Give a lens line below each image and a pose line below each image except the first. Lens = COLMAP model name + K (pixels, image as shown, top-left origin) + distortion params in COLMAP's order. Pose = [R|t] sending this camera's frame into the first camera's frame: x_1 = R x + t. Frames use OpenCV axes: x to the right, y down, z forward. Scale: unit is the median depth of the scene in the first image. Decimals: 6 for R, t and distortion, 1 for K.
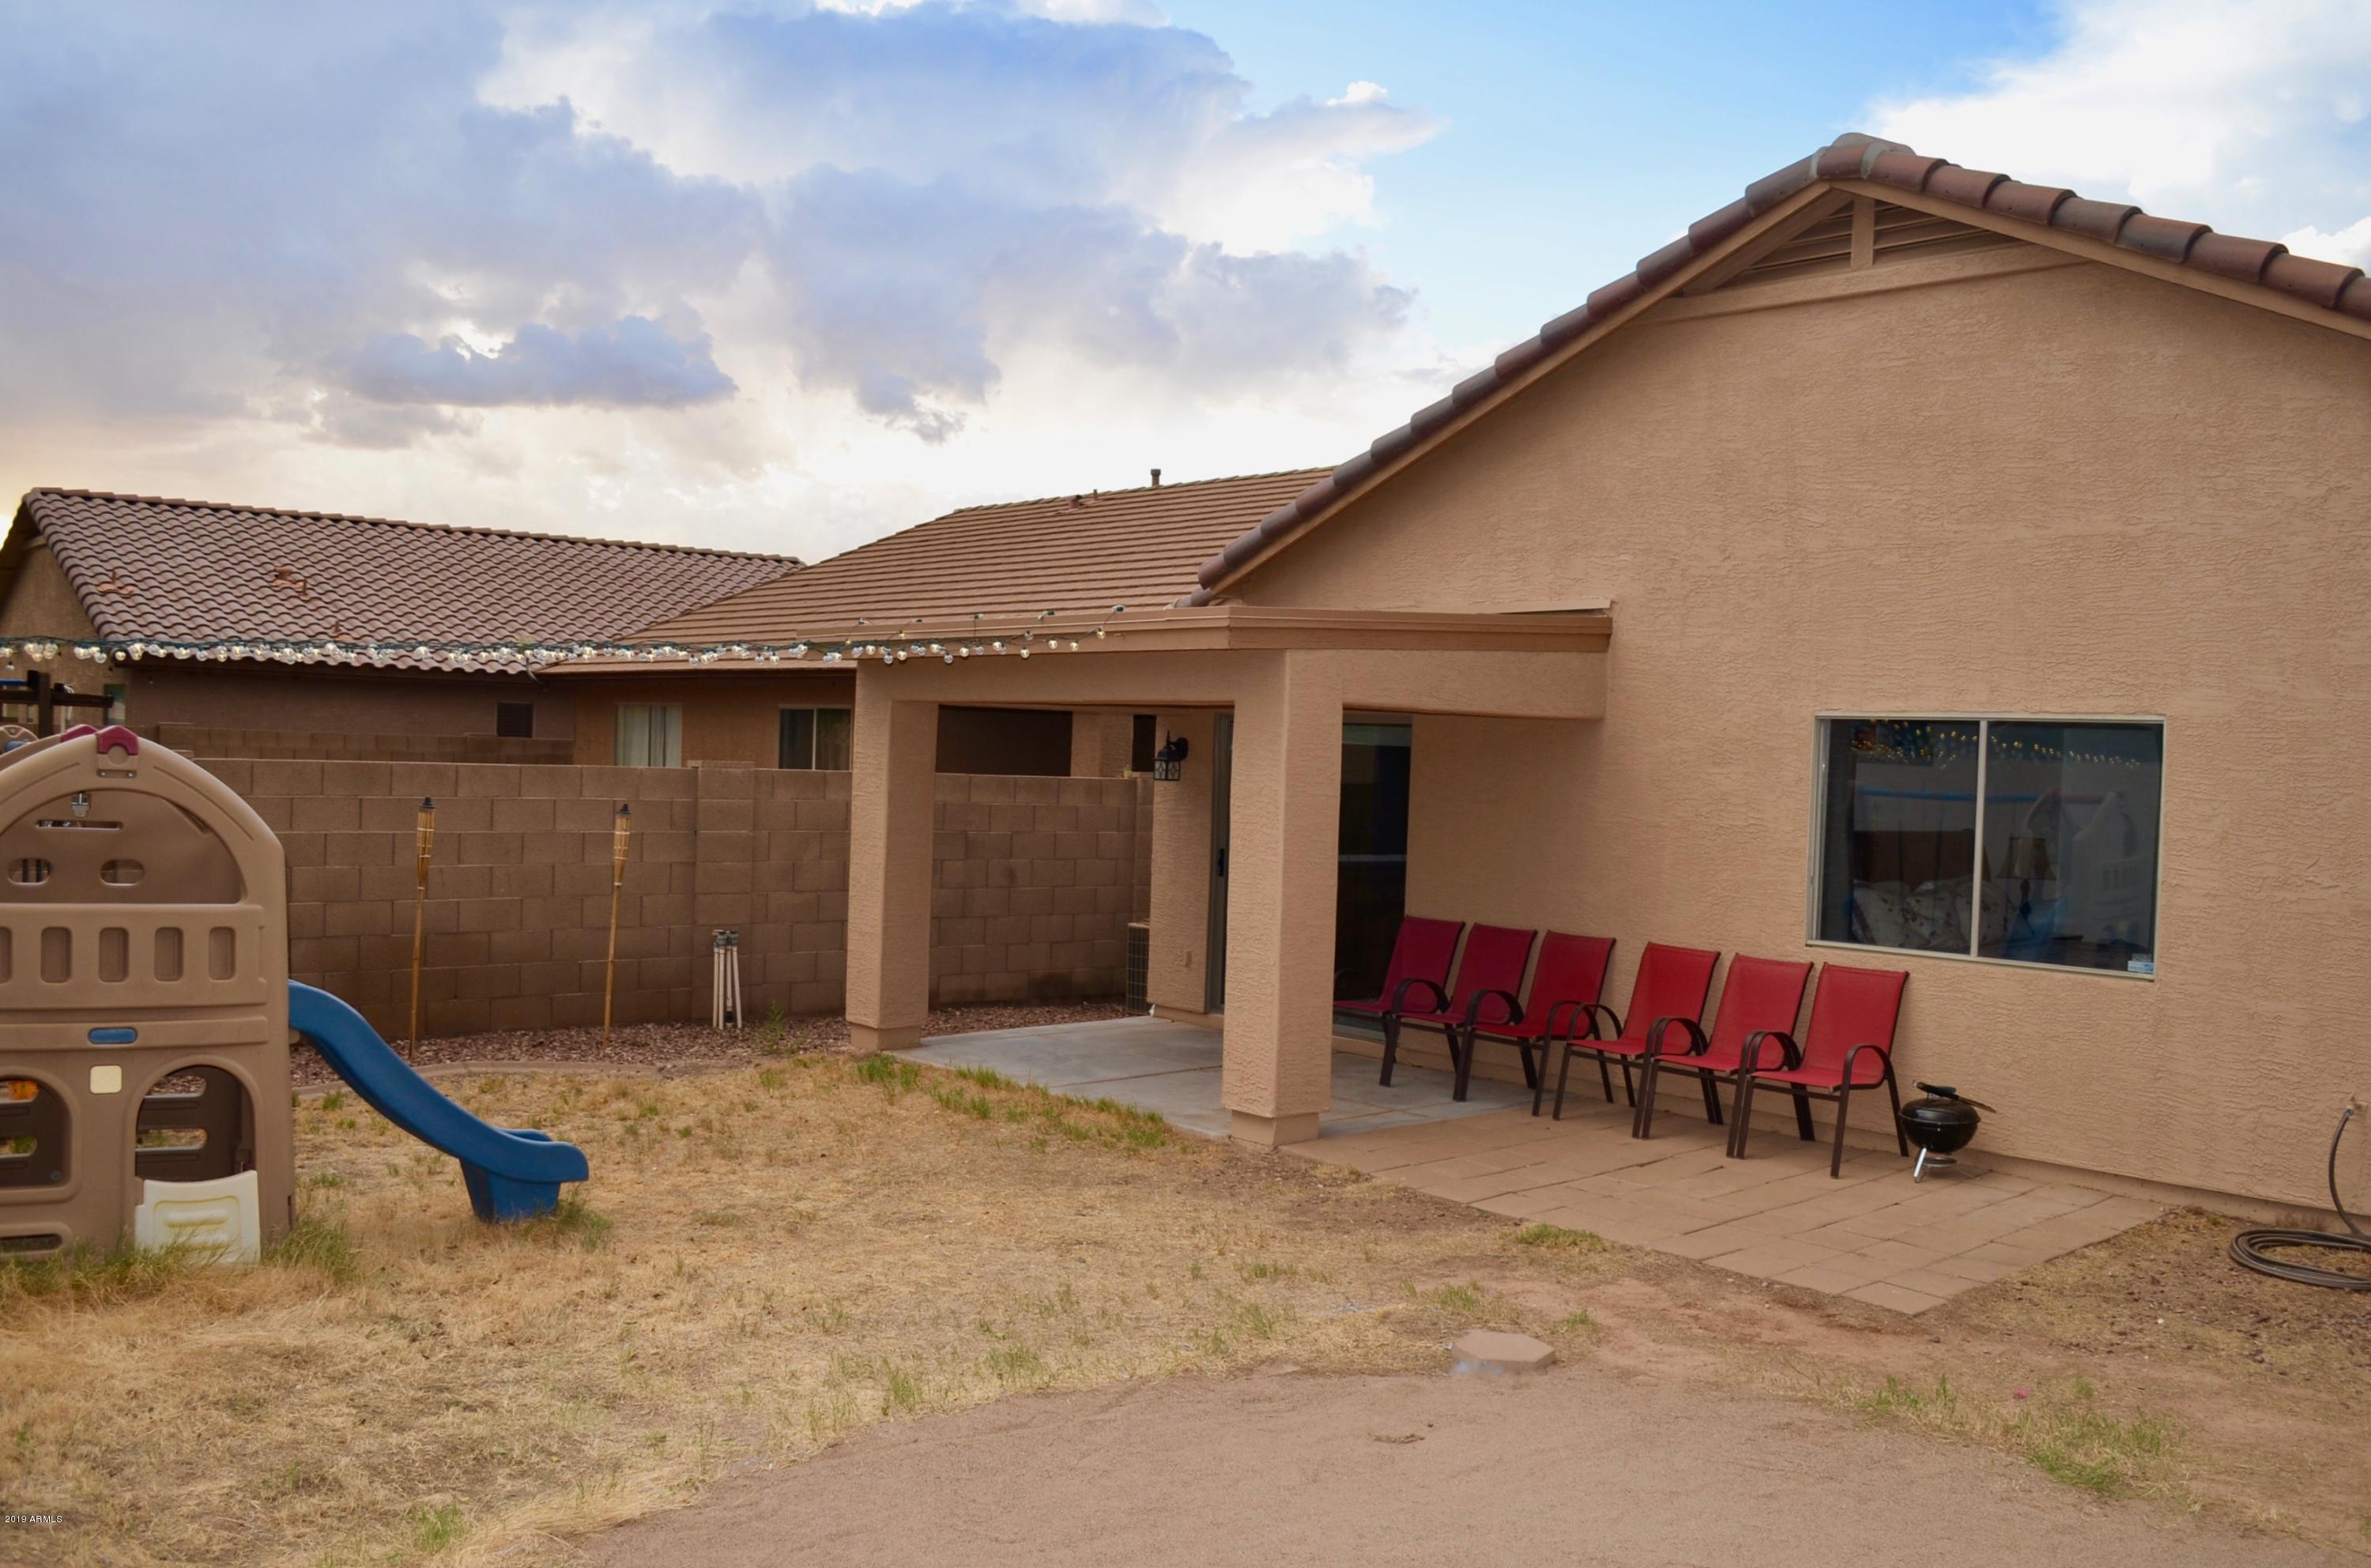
lens RADIAL K [[2002.6, 0, 1196.4], [0, 2002.6, 813.6], [0, 0, 1]] dist [-0.079441, 0.005801]
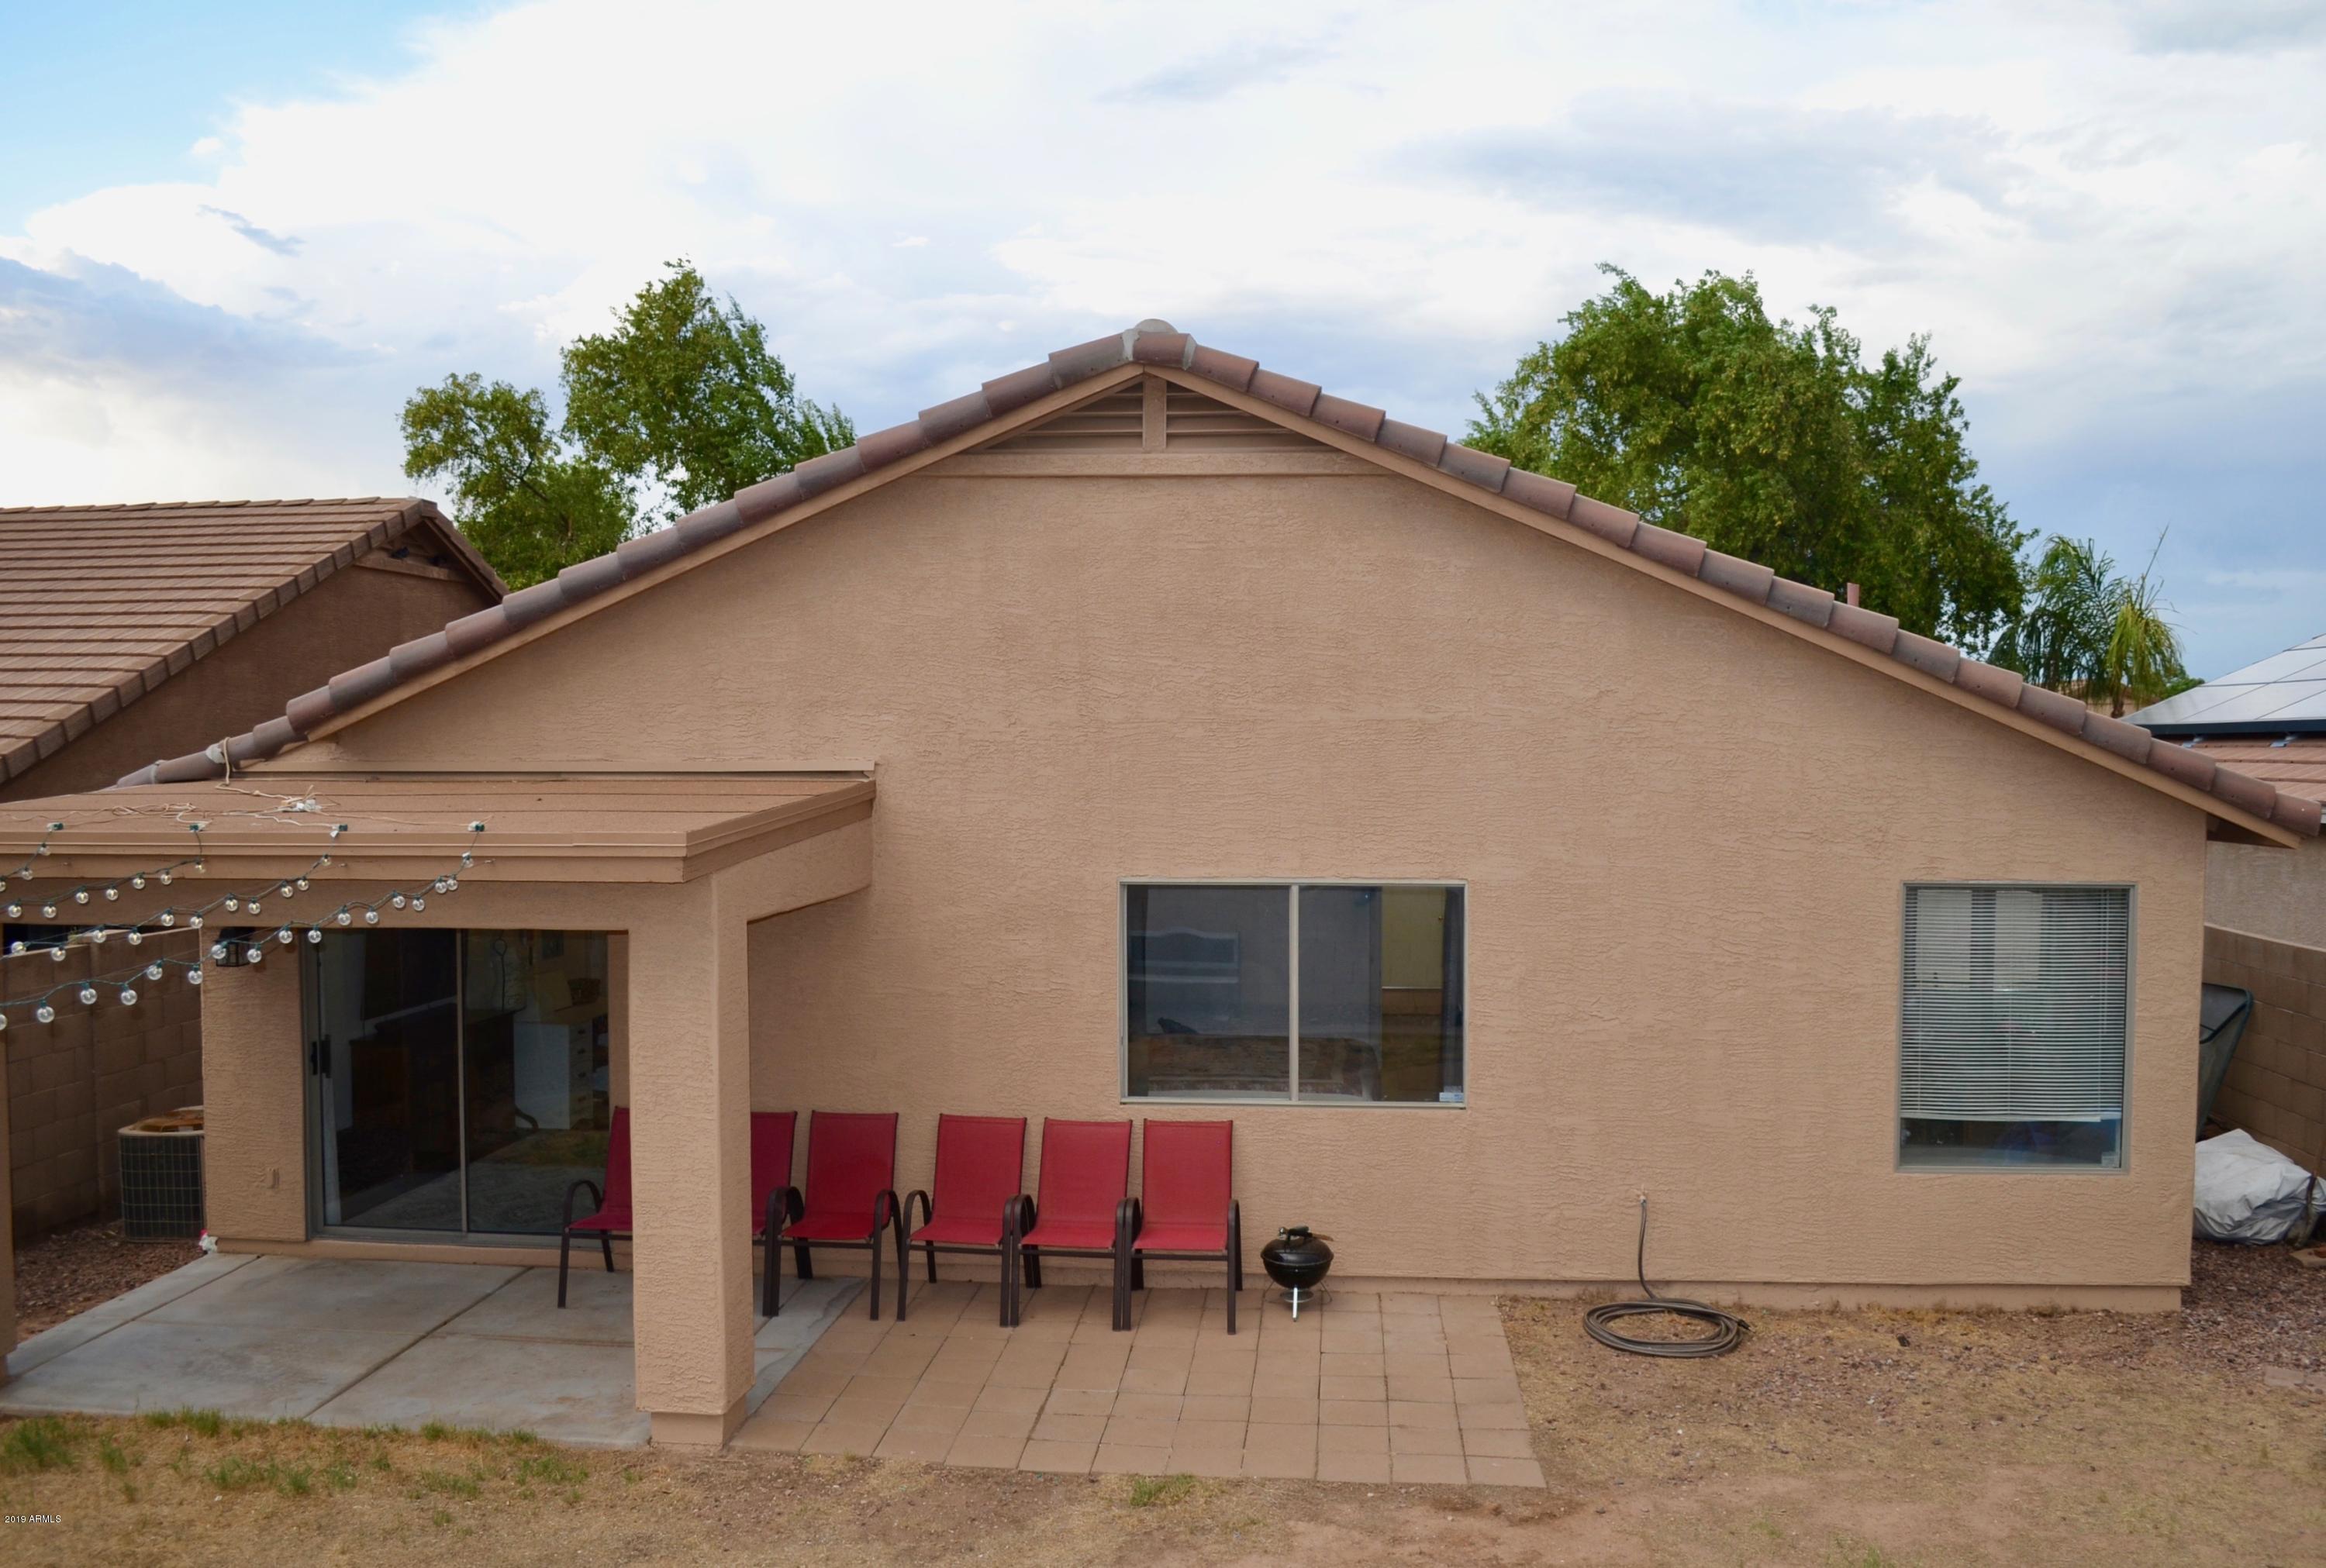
lens RADIAL K [[1889.8, 0, 1165.1], [0, 1889.8, 815.5], [0, 0, 1]] dist [-0.076588, -0.000900]
pose [[0.729685, -0.059380, 0.681201, -0.364880], [0.047432, 0.998218, 0.036207, -0.128042], [-0.682137, 0.005891, 0.731201, 0.292095]]
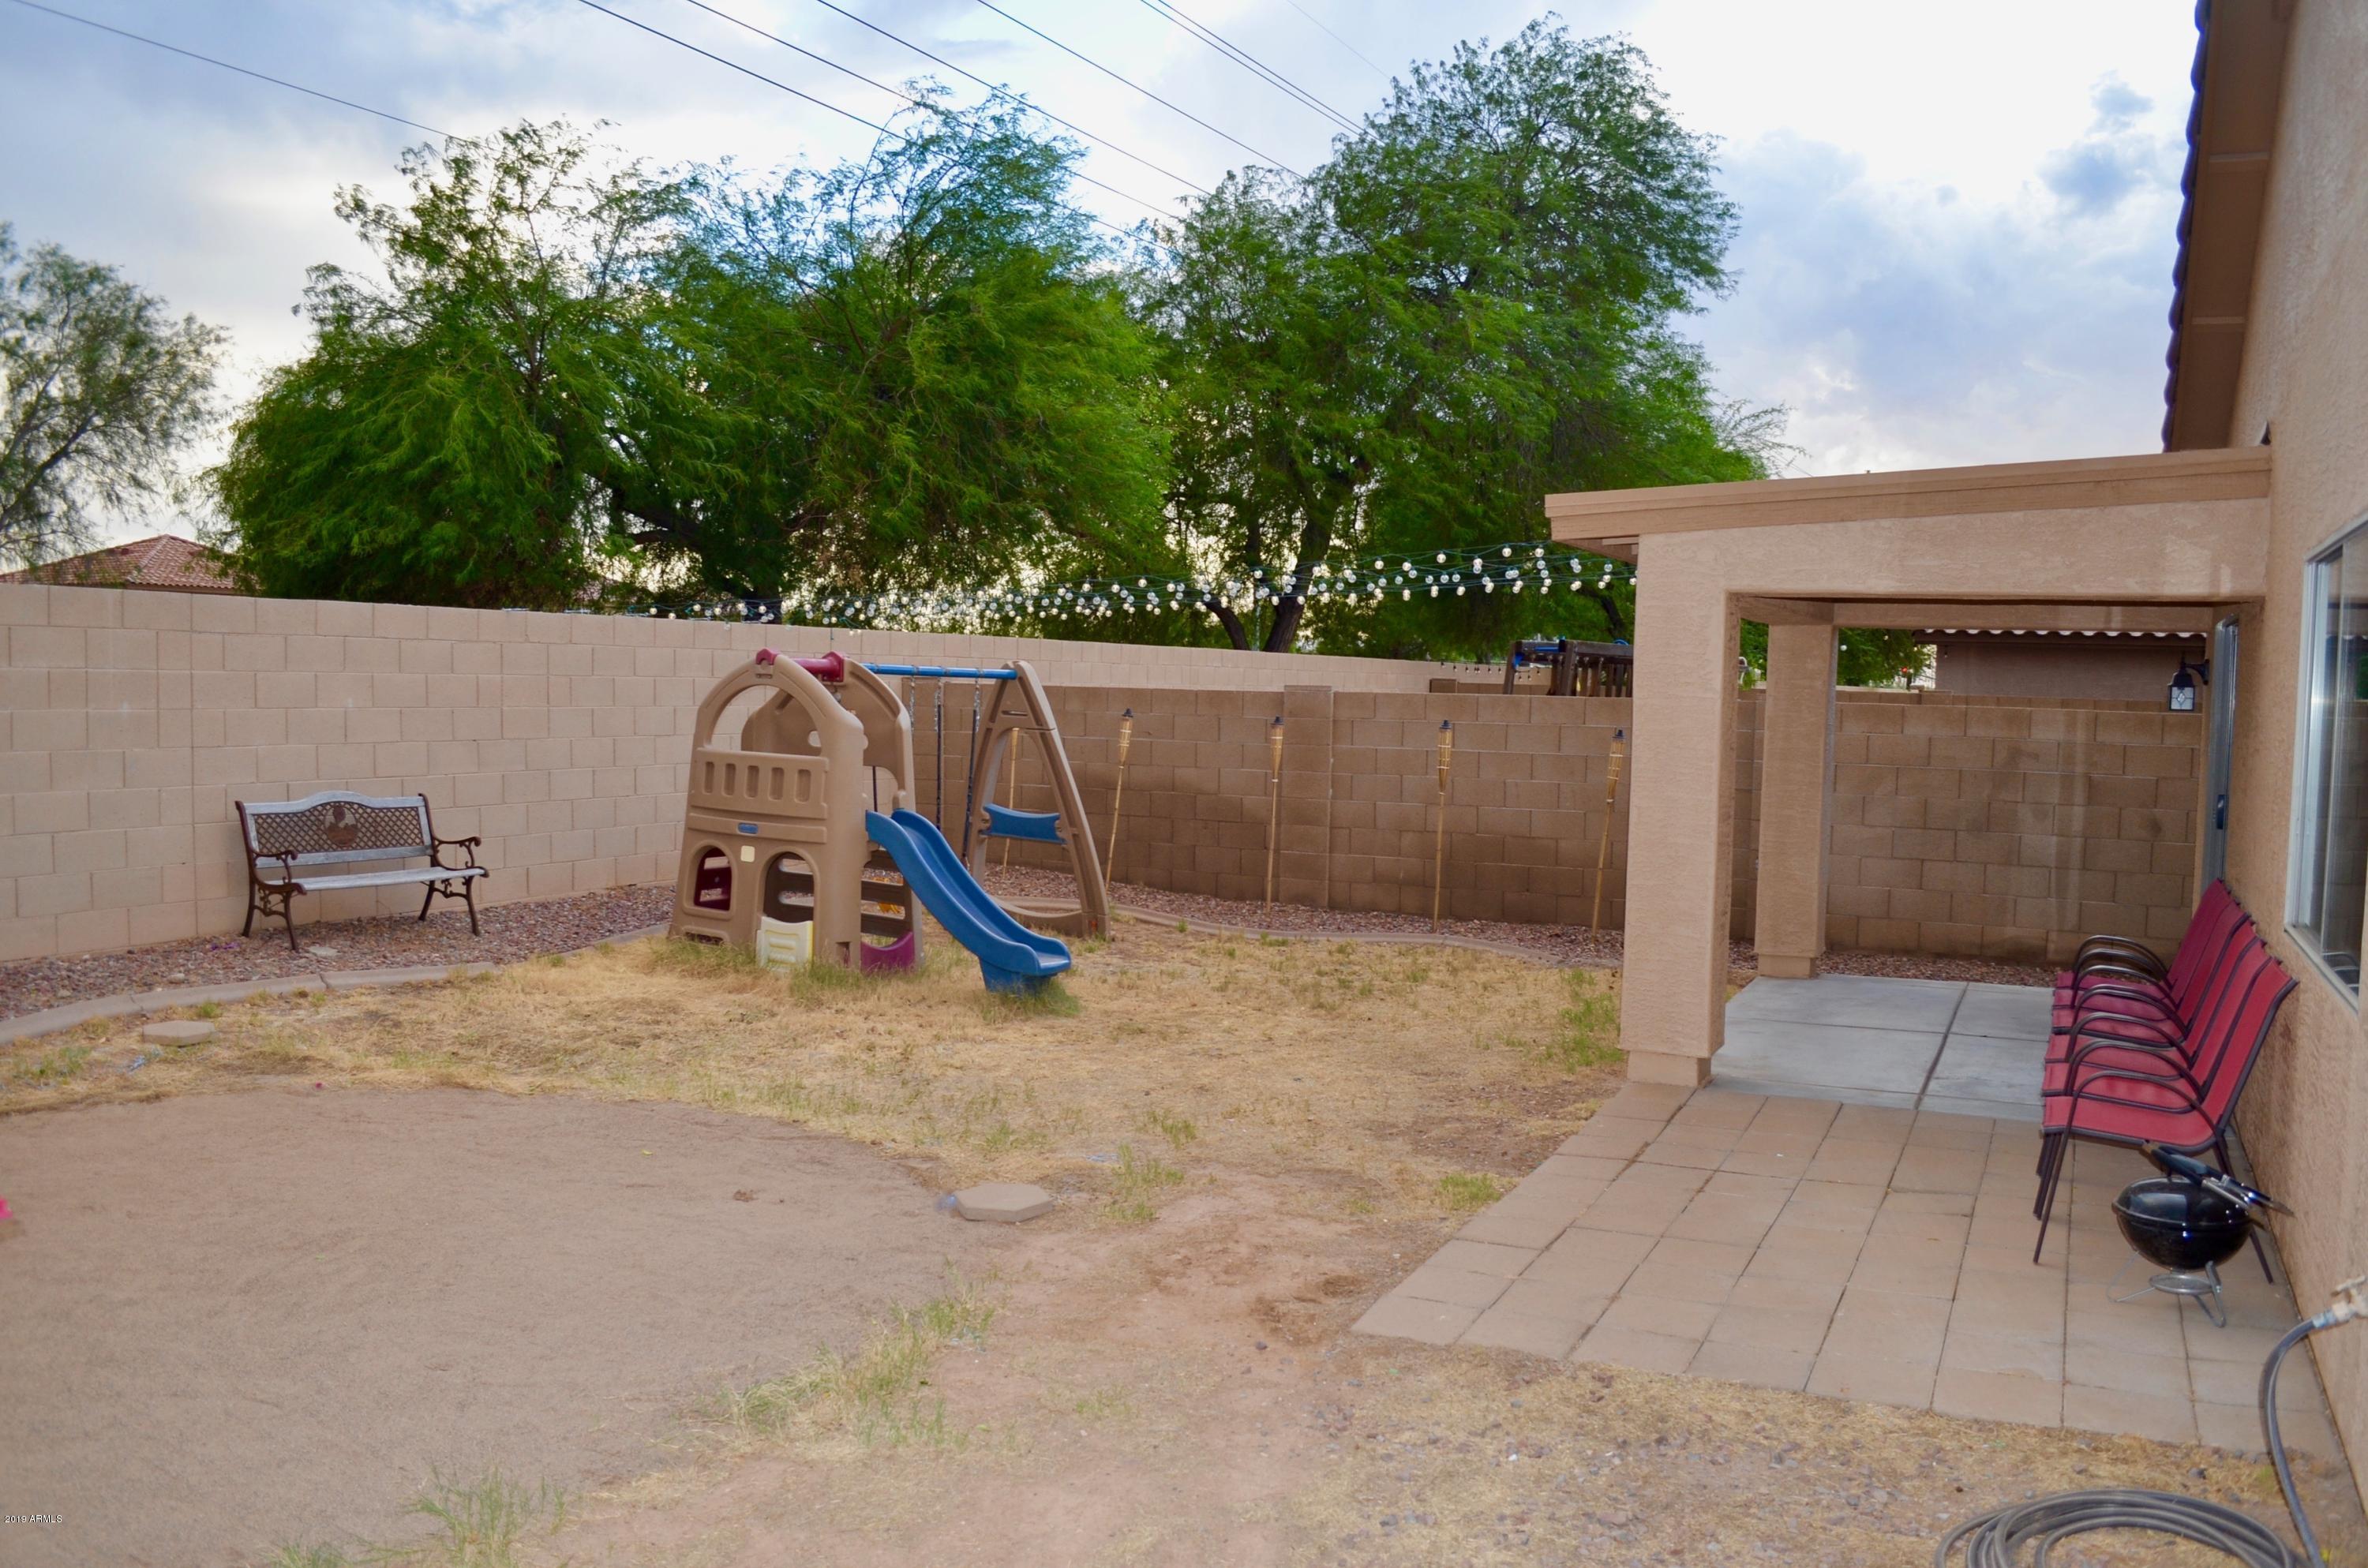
lens RADIAL K [[1852.3, 0, 1196.0], [0, 1852.3, 799.1], [0, 0, 1]] dist [-0.079088, 0.000672]
pose [[0.387766, 0.032930, -0.921169, 0.754070], [-0.035863, 0.999144, 0.020621, 0.028121], [0.921060, 0.025040, 0.388615, 0.506956]]
